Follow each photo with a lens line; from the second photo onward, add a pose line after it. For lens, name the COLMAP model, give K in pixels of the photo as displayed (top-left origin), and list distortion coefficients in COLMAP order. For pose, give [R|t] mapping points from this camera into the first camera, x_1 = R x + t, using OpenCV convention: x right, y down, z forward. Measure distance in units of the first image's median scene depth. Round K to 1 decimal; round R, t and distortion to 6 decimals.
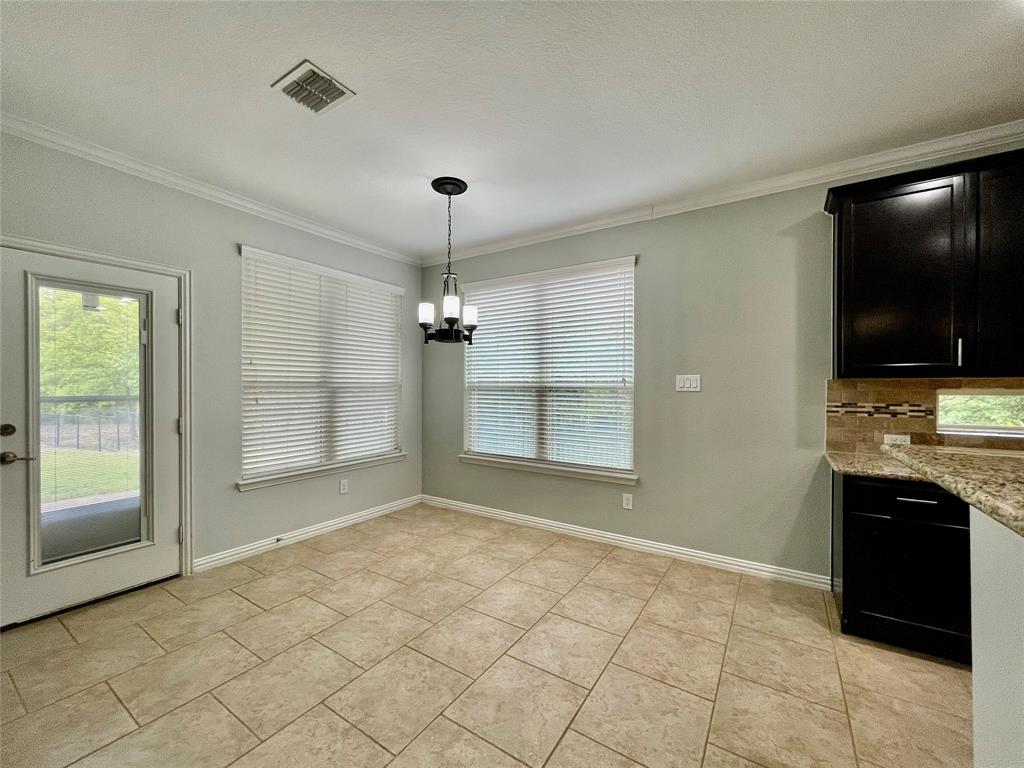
lens RADIAL K [[412.8, 0, 510.0], [0, 412.8, 387.2], [0, 0, 1]] dist [-0.002363, 0.000623]
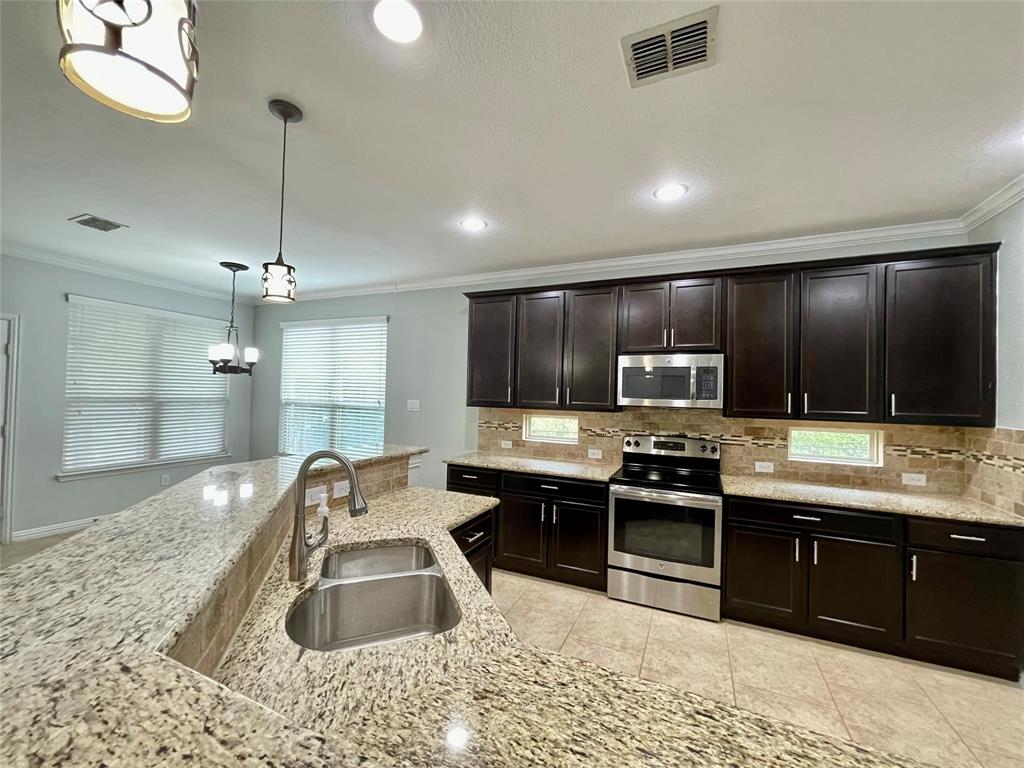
lens RADIAL K [[412.8, 0, 509.4], [0, 412.8, 388.4], [0, 0, 1]] dist [-0.002363, 0.000623]
pose [[0.987790, 0.025535, 0.153686, 0.584673], [-0.023242, 0.999590, -0.016700, -0.058681], [-0.154050, 0.012924, 0.987979, -0.551561]]
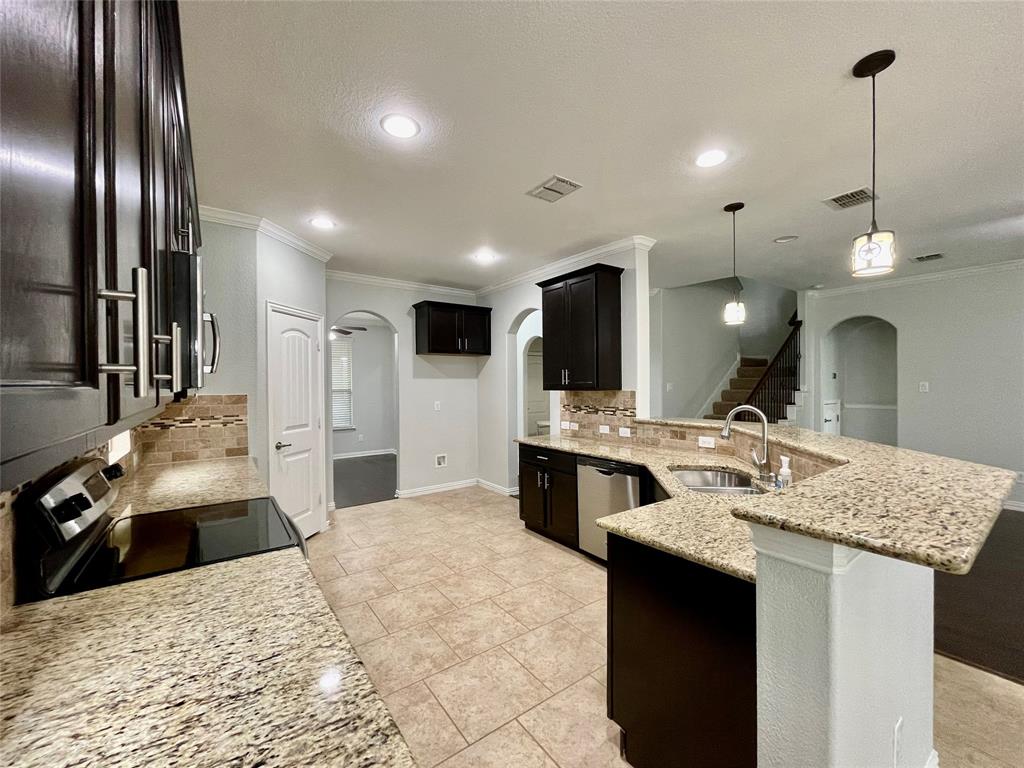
lens RADIAL K [[412.8, 0, 510.5], [0, 412.8, 384.3], [0, 0, 1]] dist [-0.002363, 0.000623]
pose [[-0.934441, 0.004241, 0.356092, 0.602144], [0.005697, 0.999979, 0.003040, -0.041784], [-0.356071, 0.004870, -0.934446, 0.812603]]
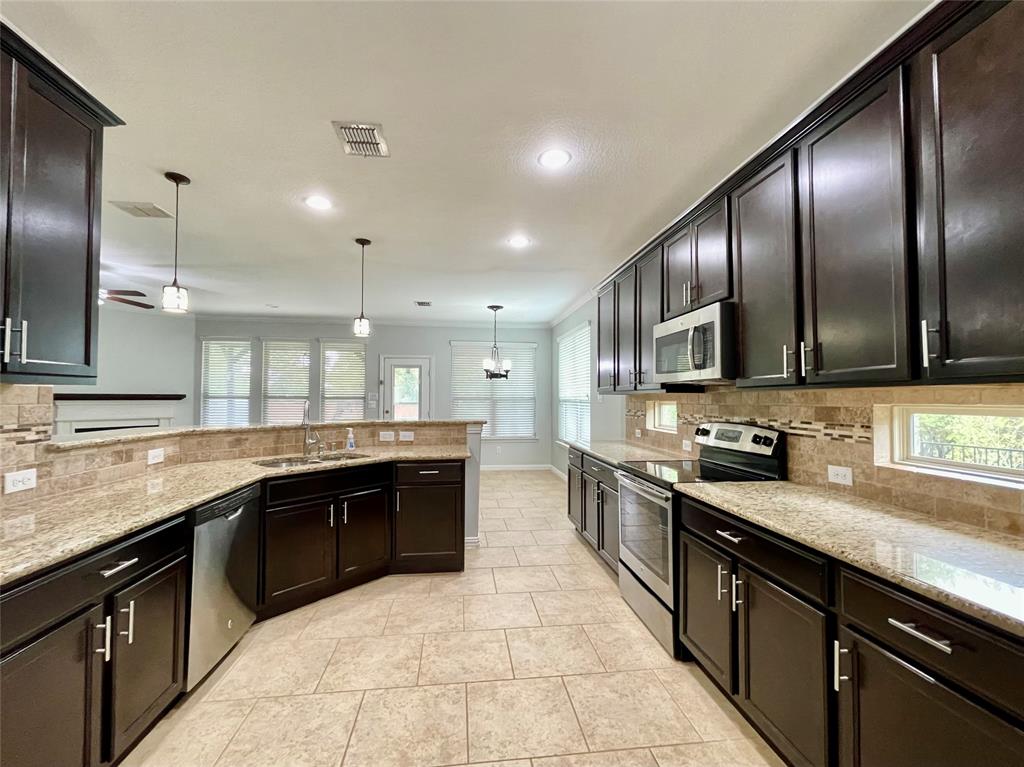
lens RADIAL K [[432.8, 0, 509.2], [0, 432.8, 389.2], [0, 0, 1]] dist [0.001353, -0.001115]
pose [[0.644154, -0.017391, -0.764698, 1.616384], [-0.003277, 0.999670, -0.025496, 0.002487], [0.764889, 0.018929, 0.643884, -0.395771]]
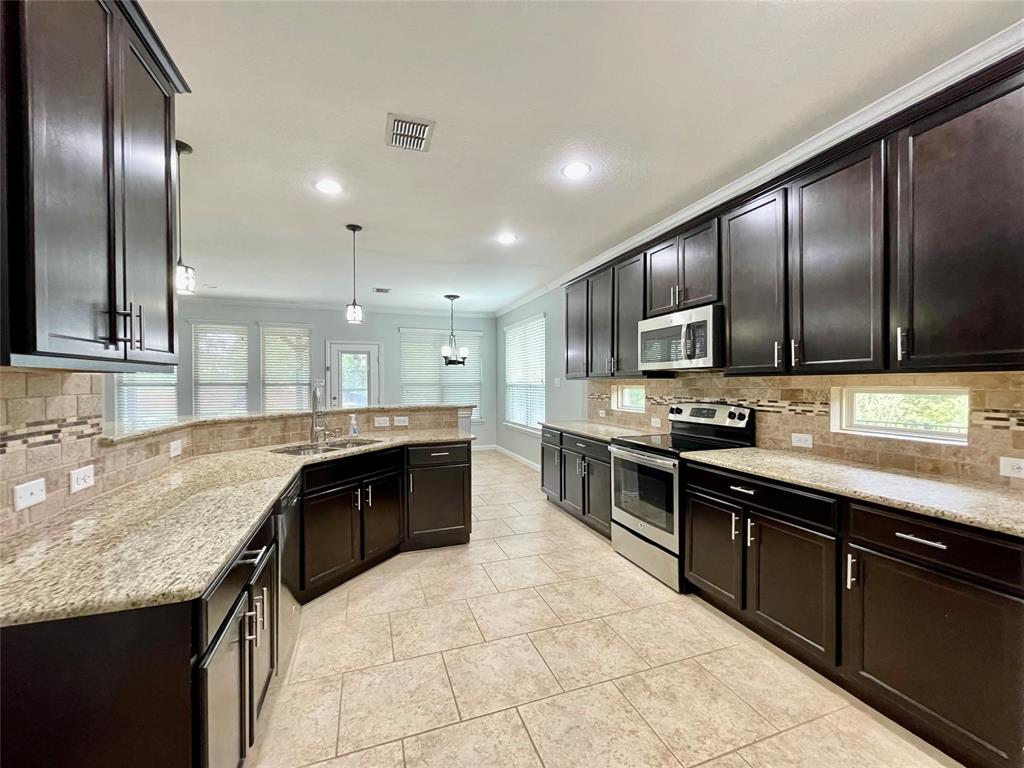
lens RADIAL K [[412.8, 0, 509.5], [0, 412.8, 389.1], [0, 0, 1]] dist [-0.002363, 0.000623]
pose [[0.795024, 0.002520, -0.606573, 1.466384], [0.004422, 0.999941, 0.009950, 0.000386], [0.606562, -0.010593, 0.794966, -0.607902]]
